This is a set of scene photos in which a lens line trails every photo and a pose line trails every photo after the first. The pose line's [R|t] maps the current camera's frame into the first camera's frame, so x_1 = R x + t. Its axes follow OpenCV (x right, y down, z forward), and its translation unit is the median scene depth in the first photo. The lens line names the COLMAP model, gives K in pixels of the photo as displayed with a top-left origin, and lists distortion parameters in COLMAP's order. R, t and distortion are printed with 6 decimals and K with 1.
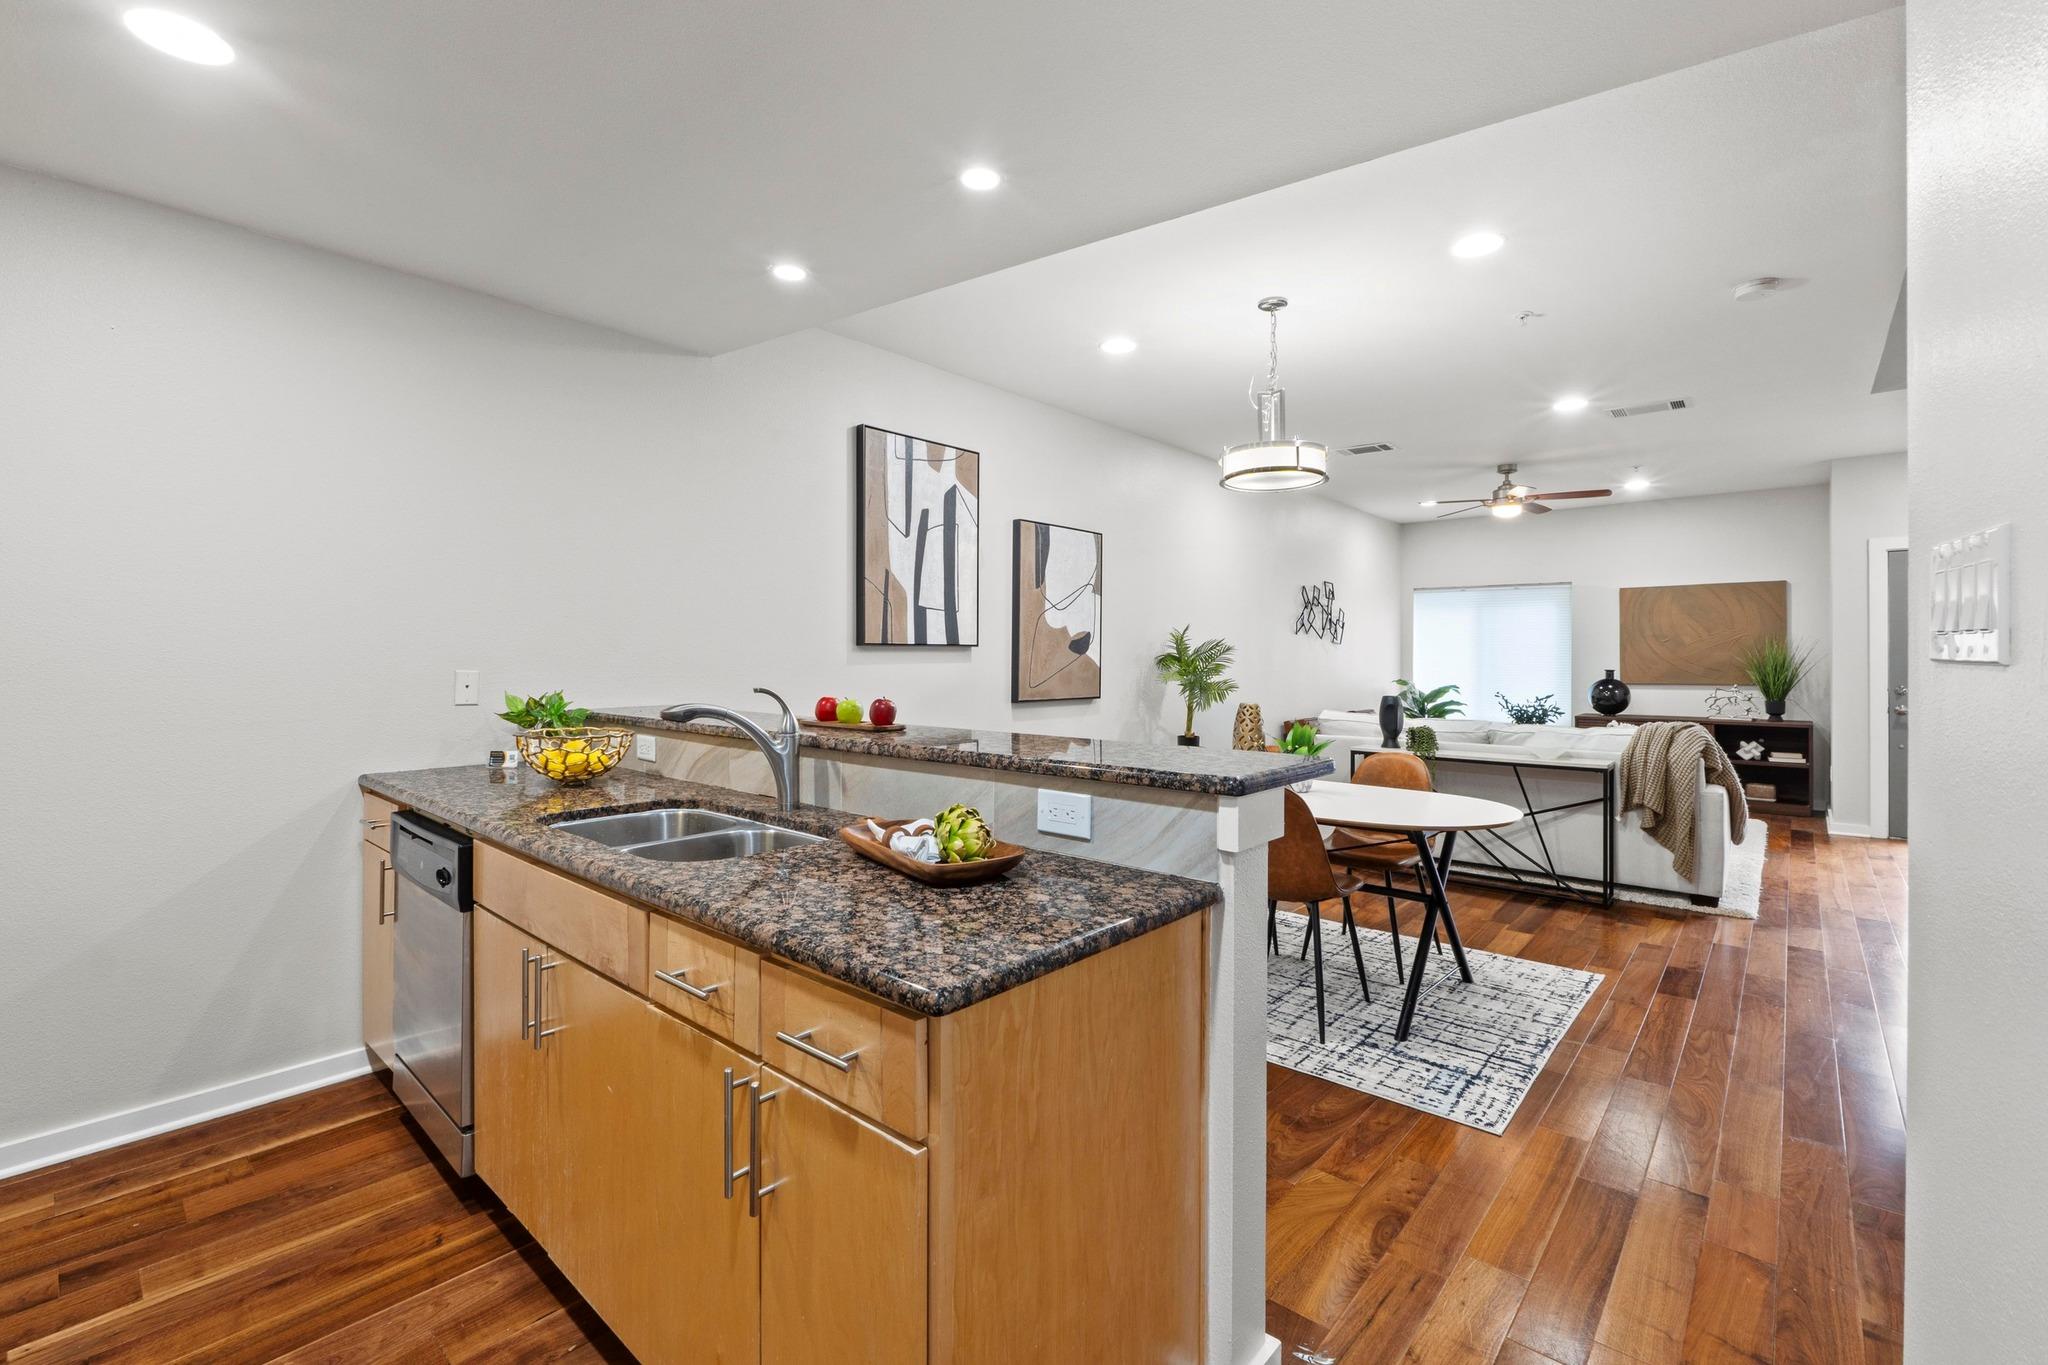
lens RADIAL K [[879.2, 0, 1024.5], [0, 879.2, 660.8], [0, 0, 1]] dist [-0.006893, -0.000160]
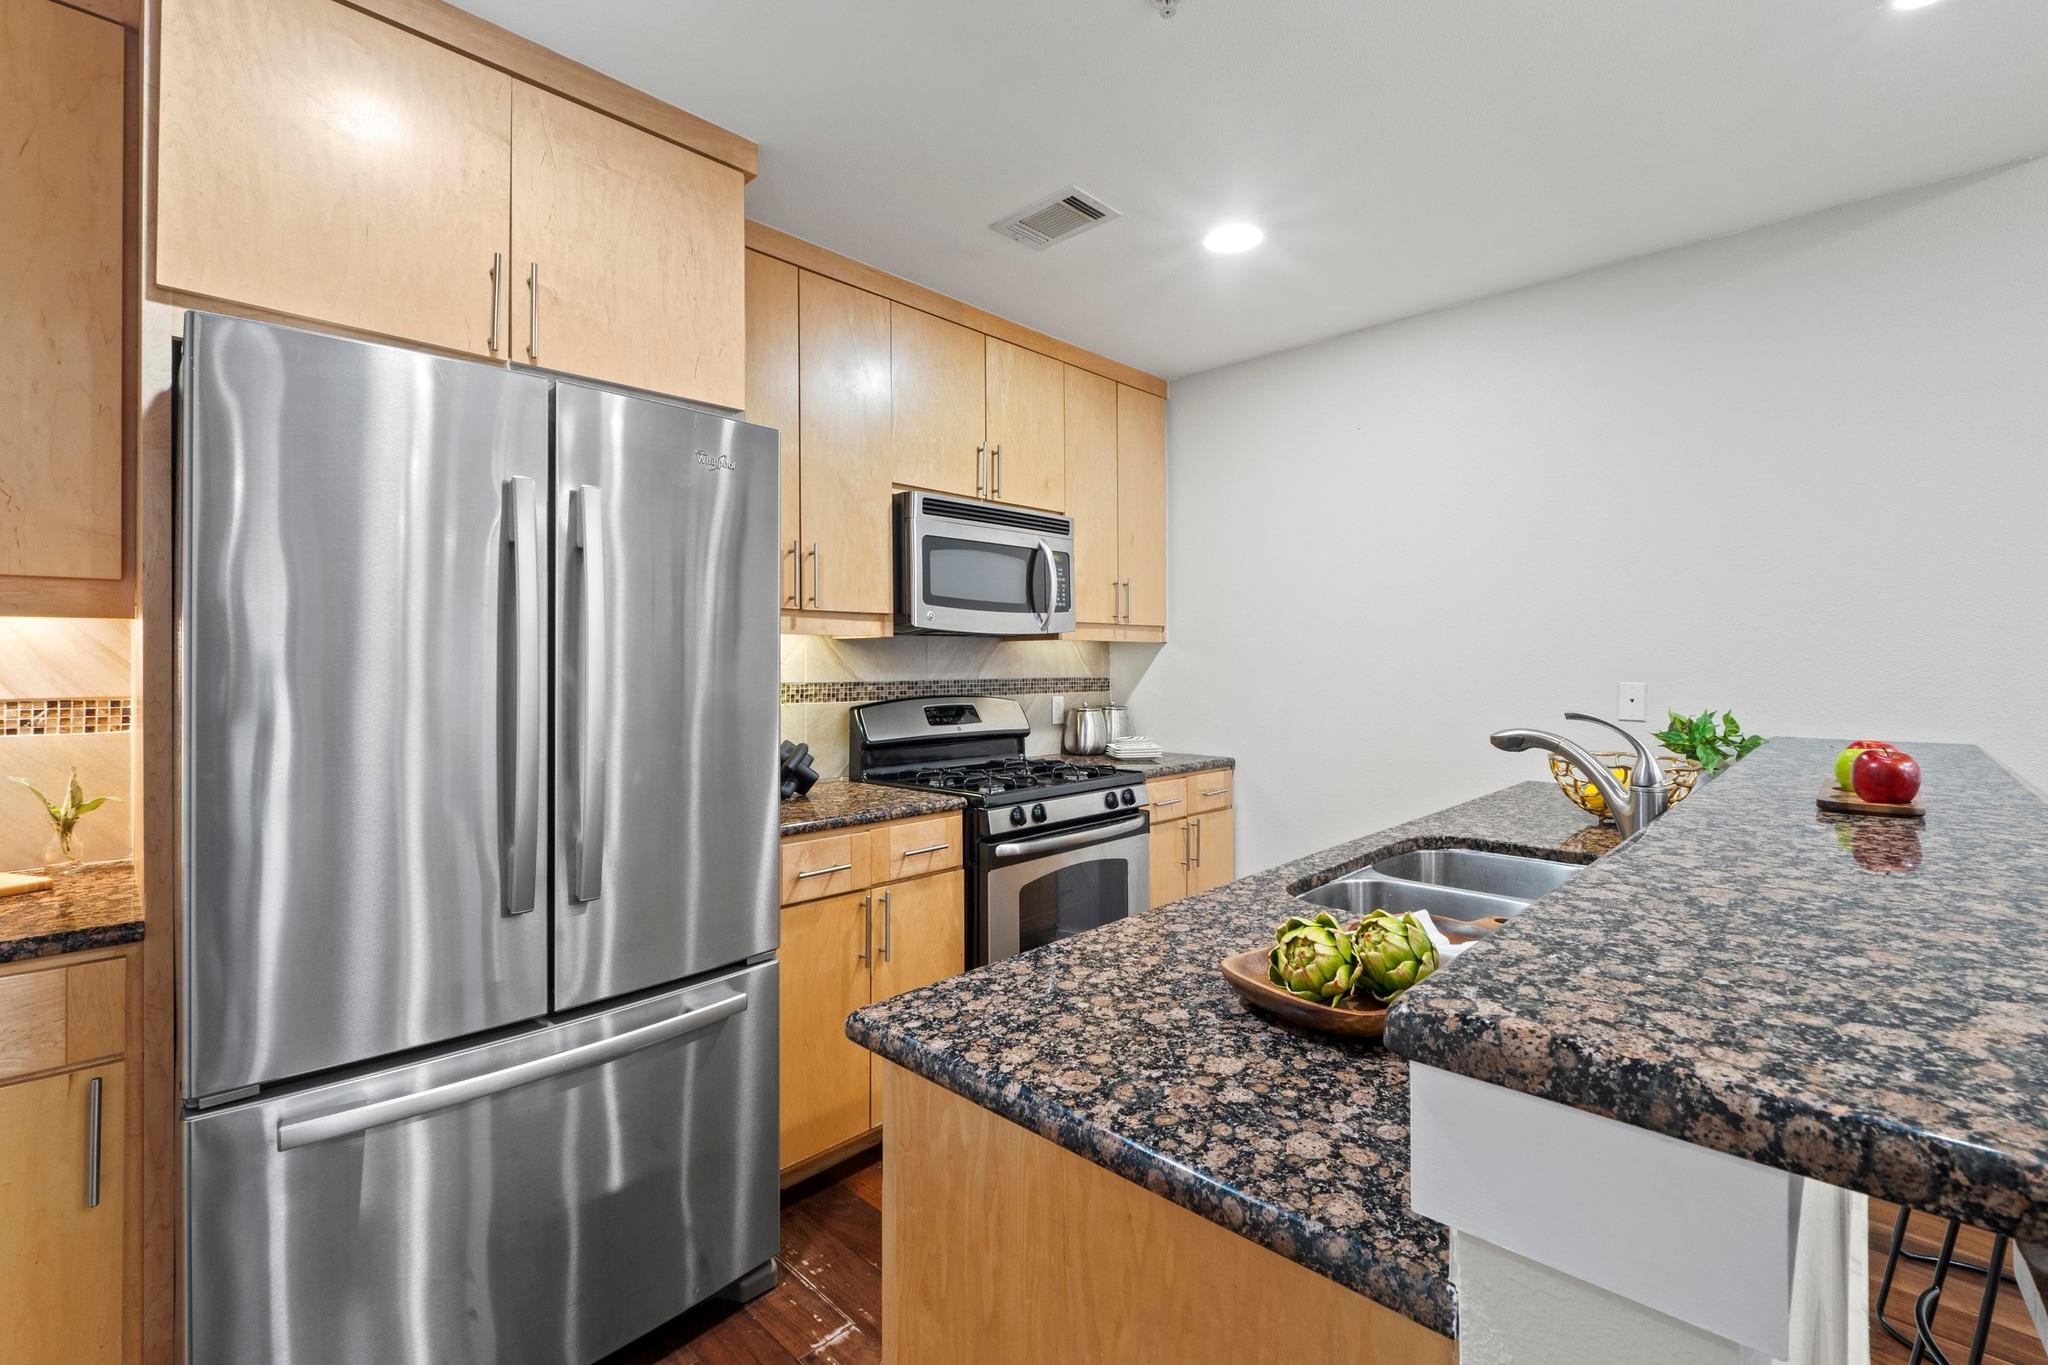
lens RADIAL K [[879.2, 0, 1016.5], [0, 879.2, 657.5], [0, 0, 1]] dist [-0.006893, -0.000160]
pose [[-0.038591, -0.010463, -0.999200, 0.190318], [-0.004665, 0.999936, -0.010290, -0.001220], [0.999244, 0.004264, -0.038638, 0.267605]]
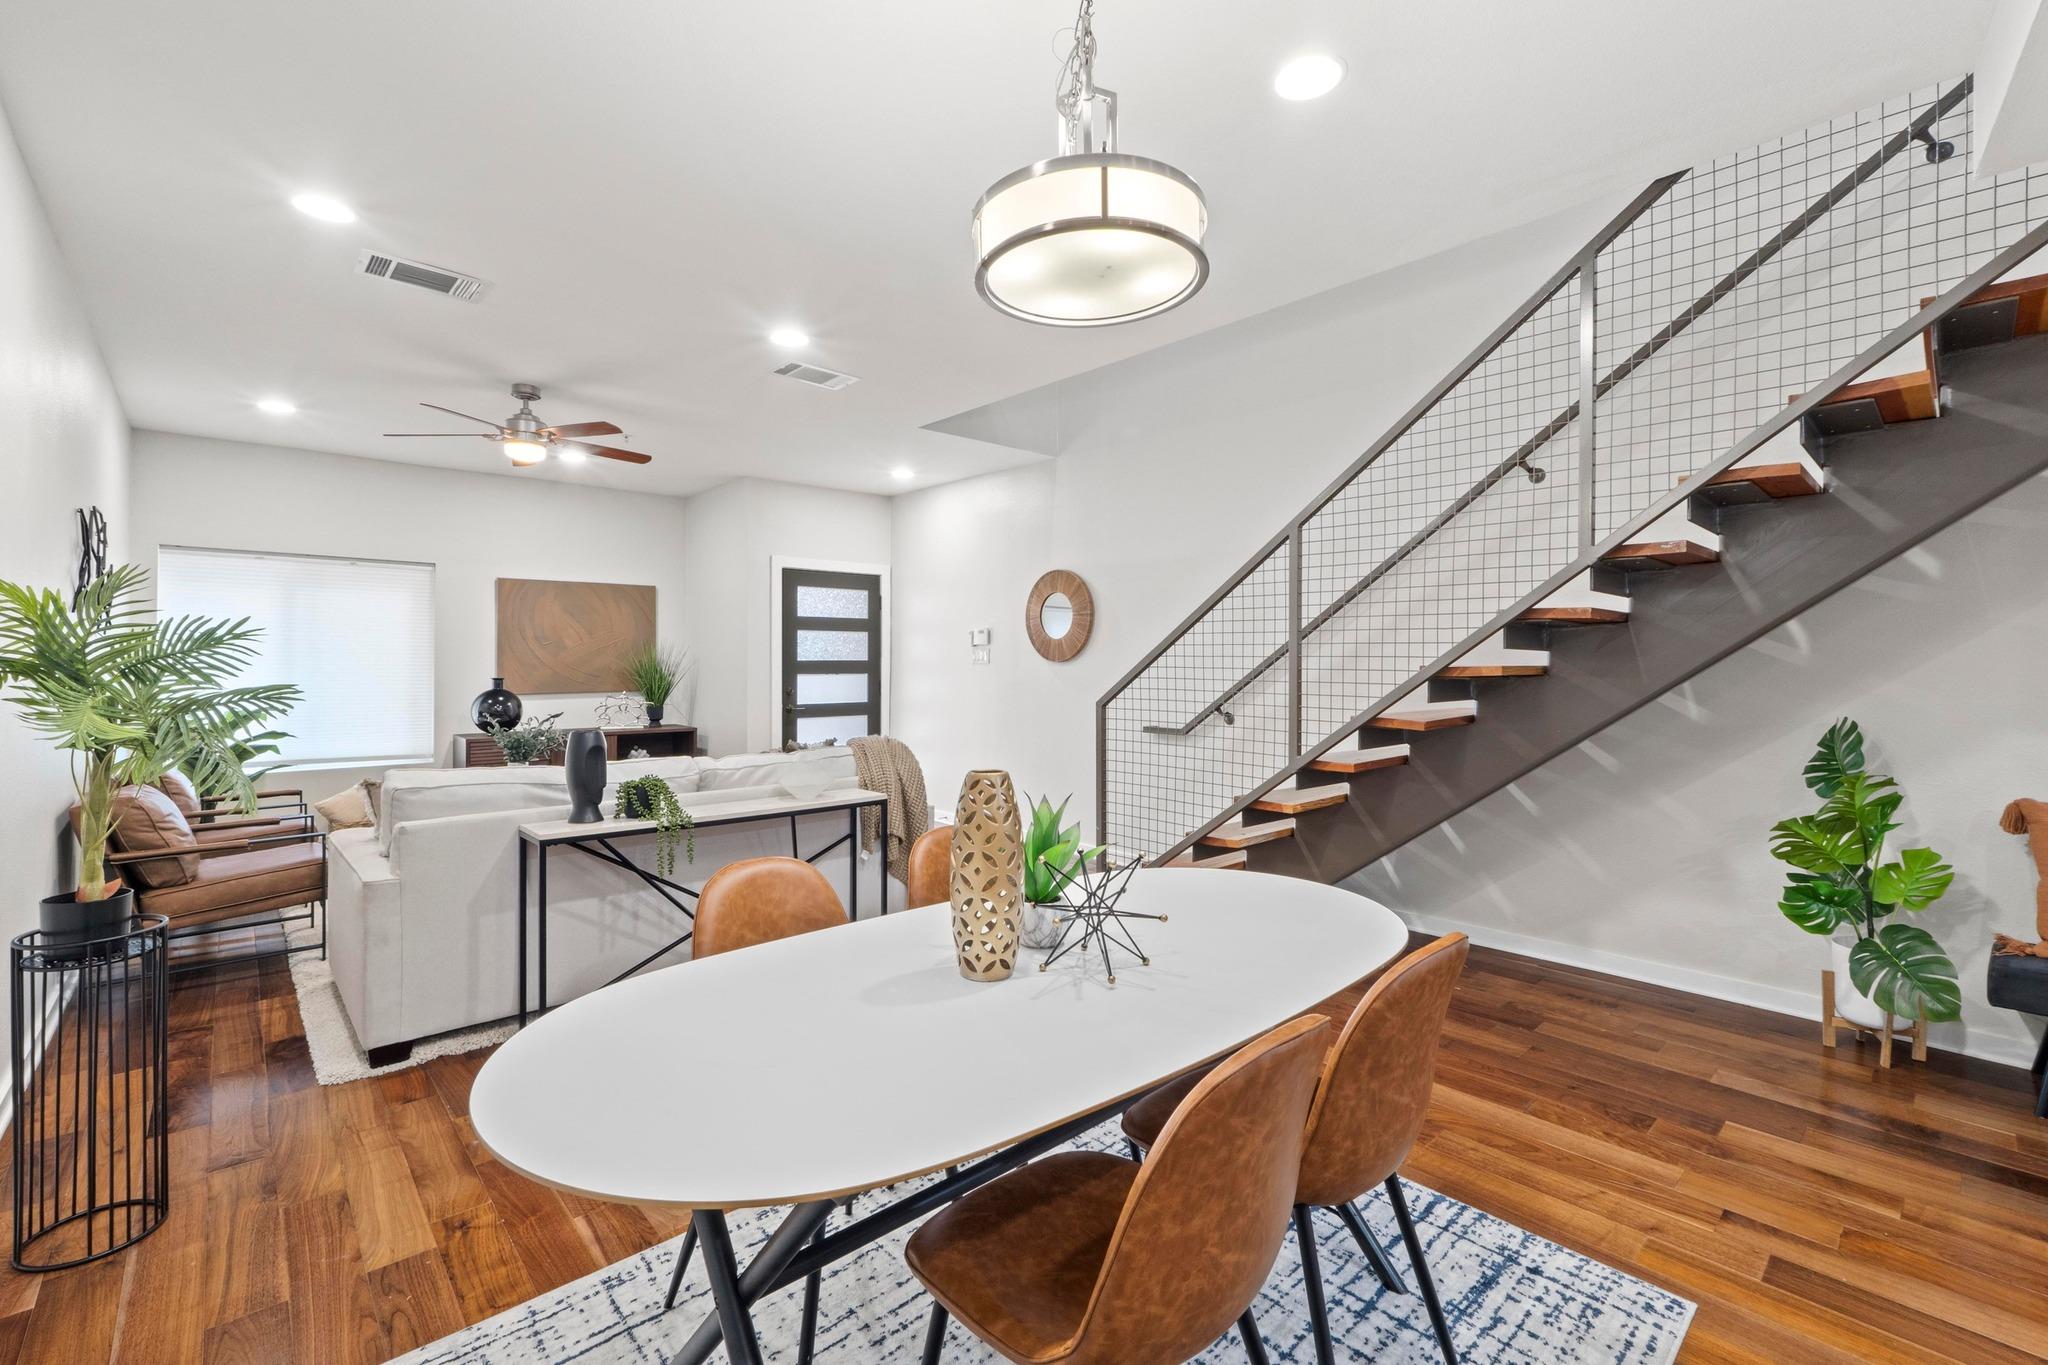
lens RADIAL K [[879.2, 0, 1015.0], [0, 879.2, 656.2], [0, 0, 1]] dist [-0.006893, -0.000160]
pose [[0.115118, 0.008068, 0.993319, -0.145997], [0.002016, 0.999963, -0.008355, -0.003536], [-0.993350, 0.002964, 0.115097, 0.818568]]
